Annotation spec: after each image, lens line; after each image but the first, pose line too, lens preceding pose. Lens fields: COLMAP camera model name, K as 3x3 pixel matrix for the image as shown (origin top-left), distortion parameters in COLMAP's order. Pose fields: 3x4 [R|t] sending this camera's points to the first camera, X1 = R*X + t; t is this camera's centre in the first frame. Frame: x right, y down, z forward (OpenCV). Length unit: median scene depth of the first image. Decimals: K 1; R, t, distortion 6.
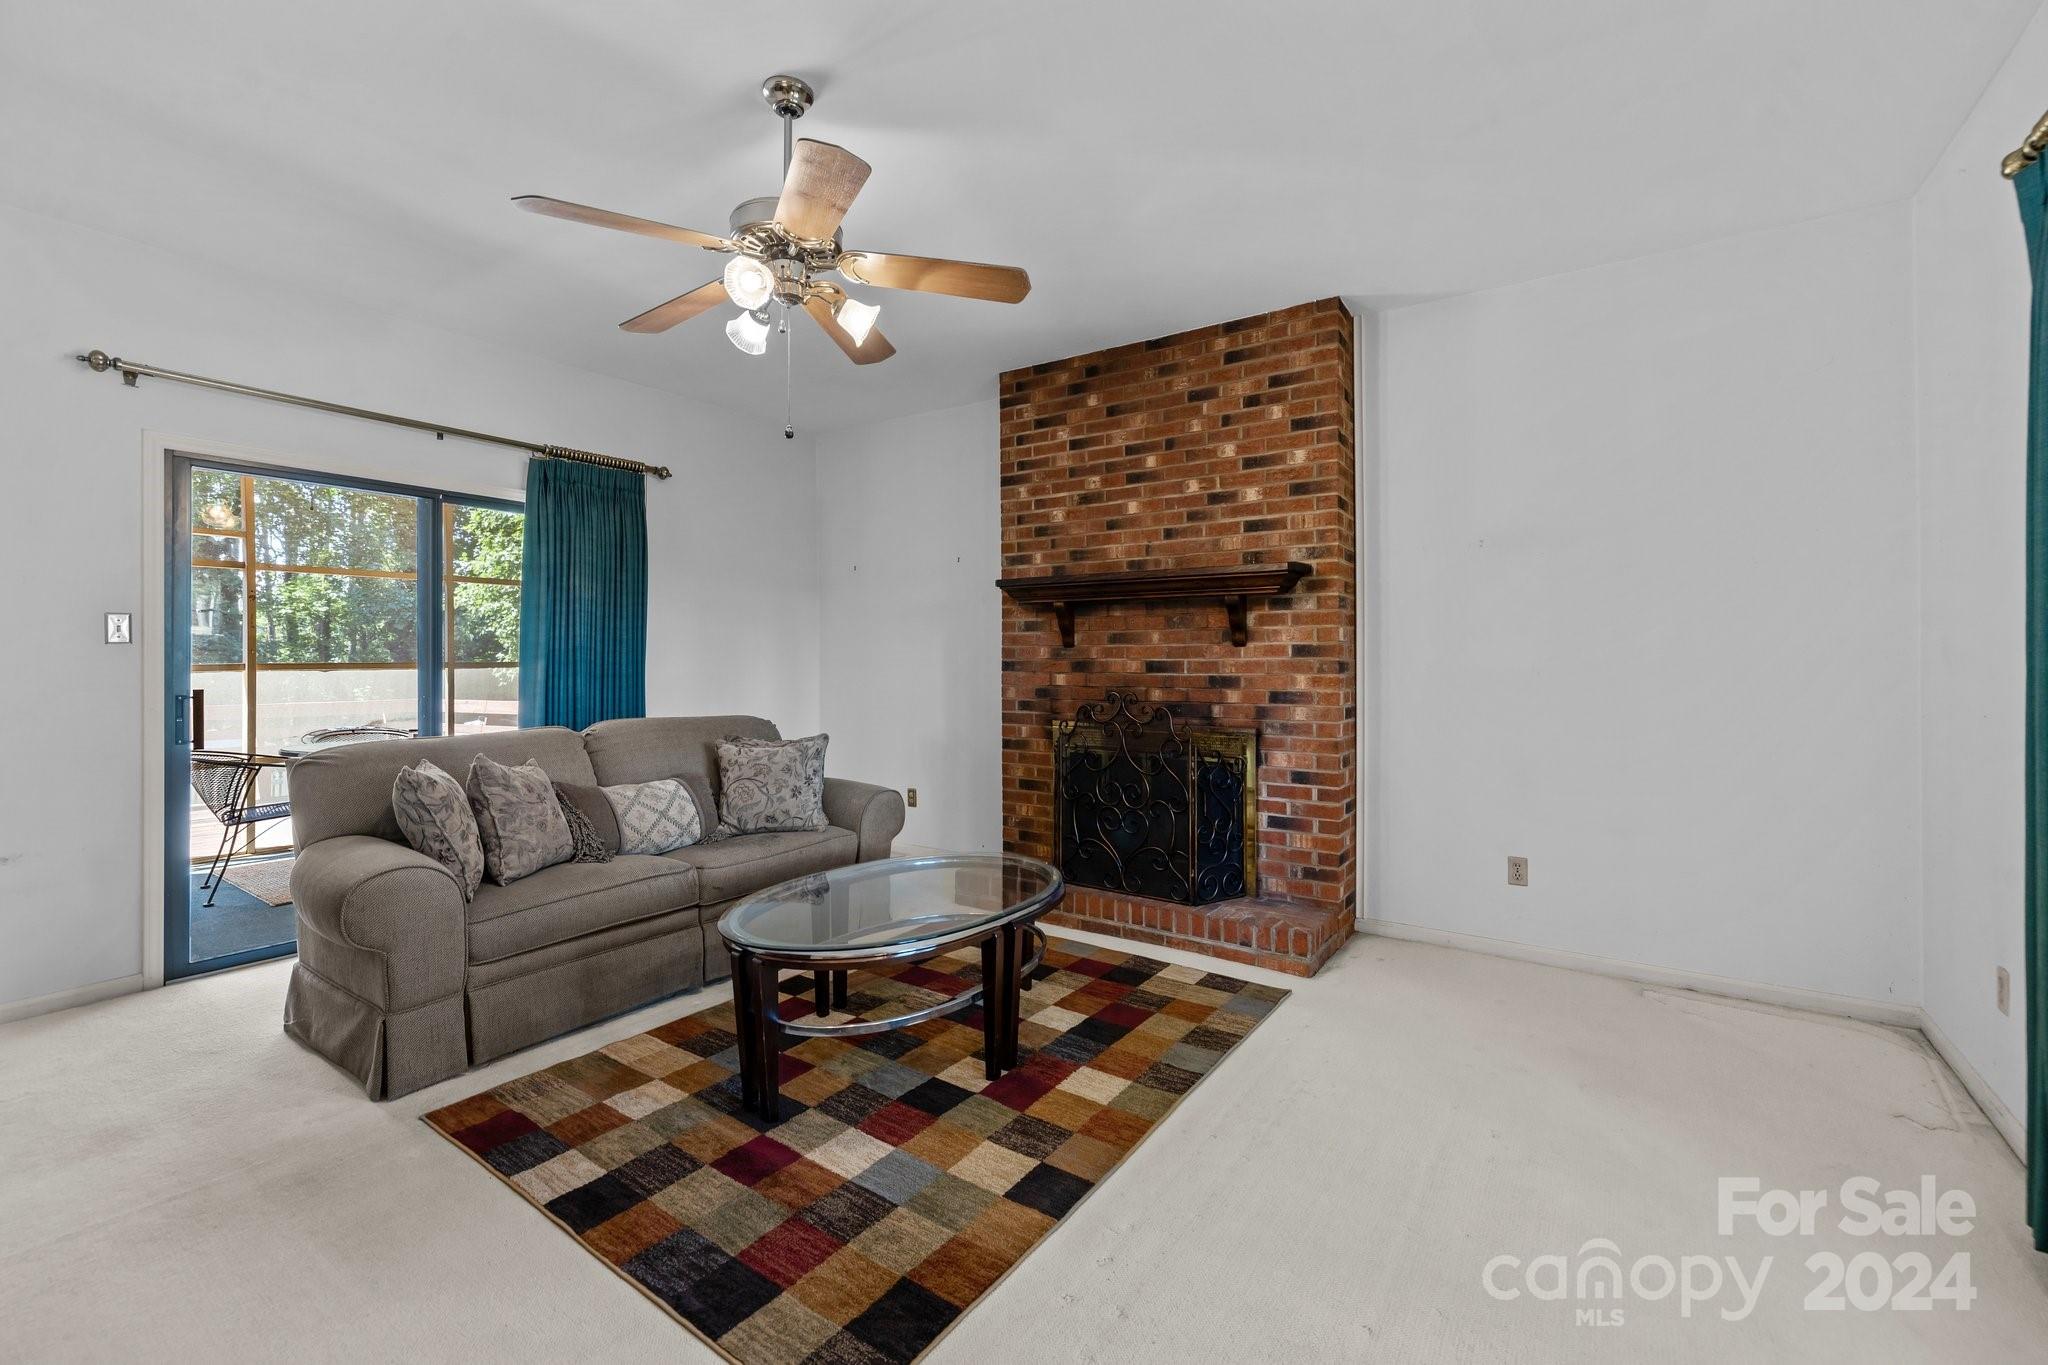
lens RADIAL K [[856.7, 0, 1022.0], [0, 856.7, 668.9], [0, 0, 1]] dist [-0.005067, -0.000248]
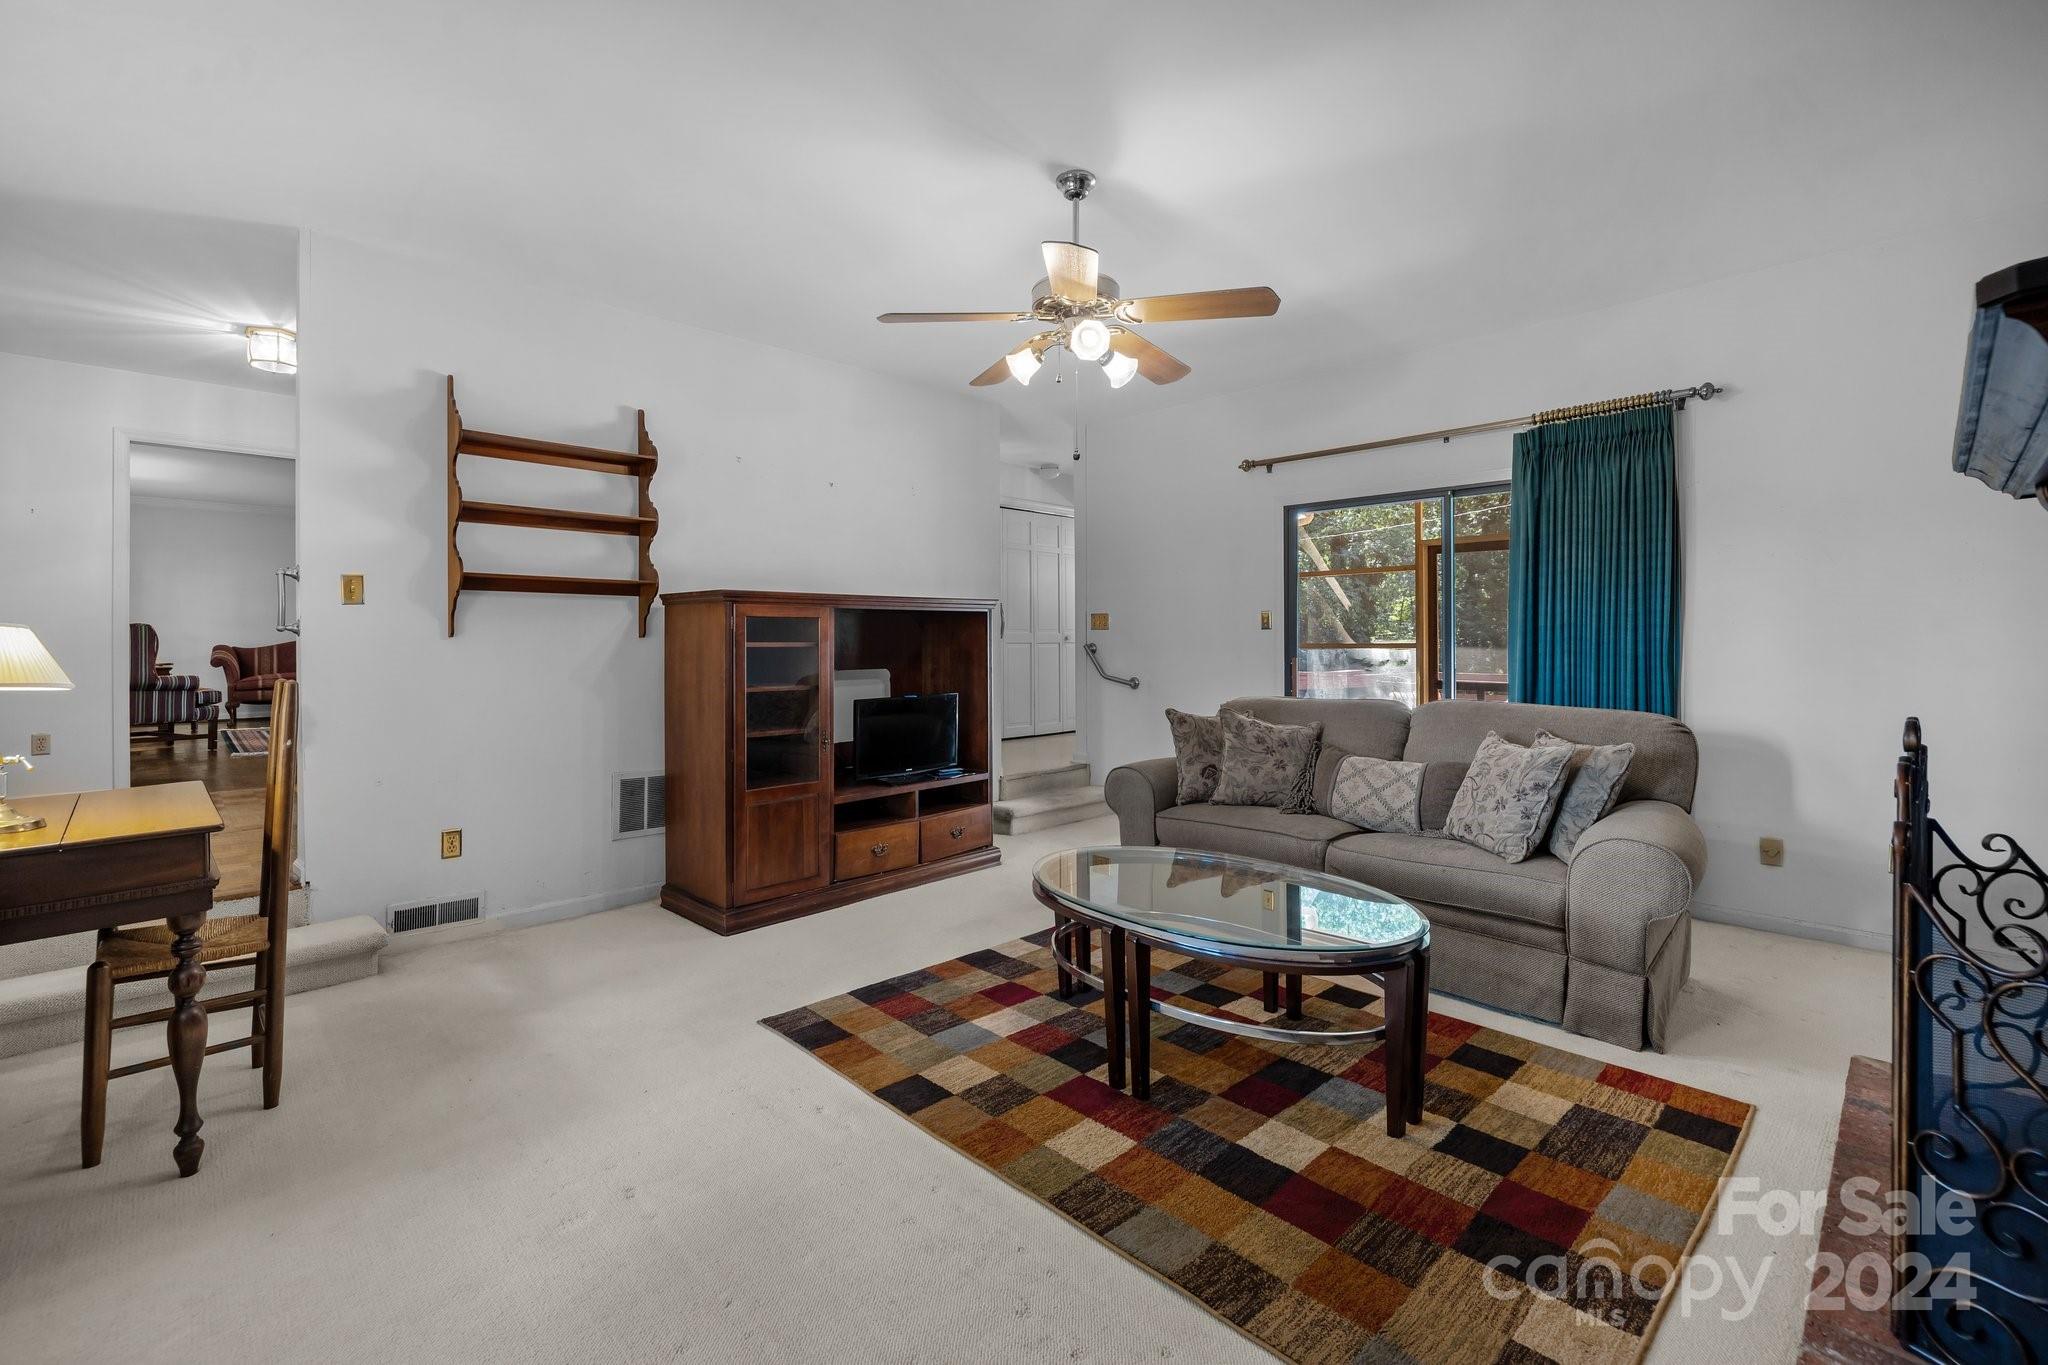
lens RADIAL K [[897.6, 0, 1020.2], [0, 897.6, 640.8], [0, 0, 1]] dist [0.001508, 0.000138]
pose [[-0.192844, 0.002420, -0.981227, 0.930084], [-0.007137, 0.999967, 0.003869, -0.011182], [0.981204, 0.007749, -0.192820, 1.060359]]
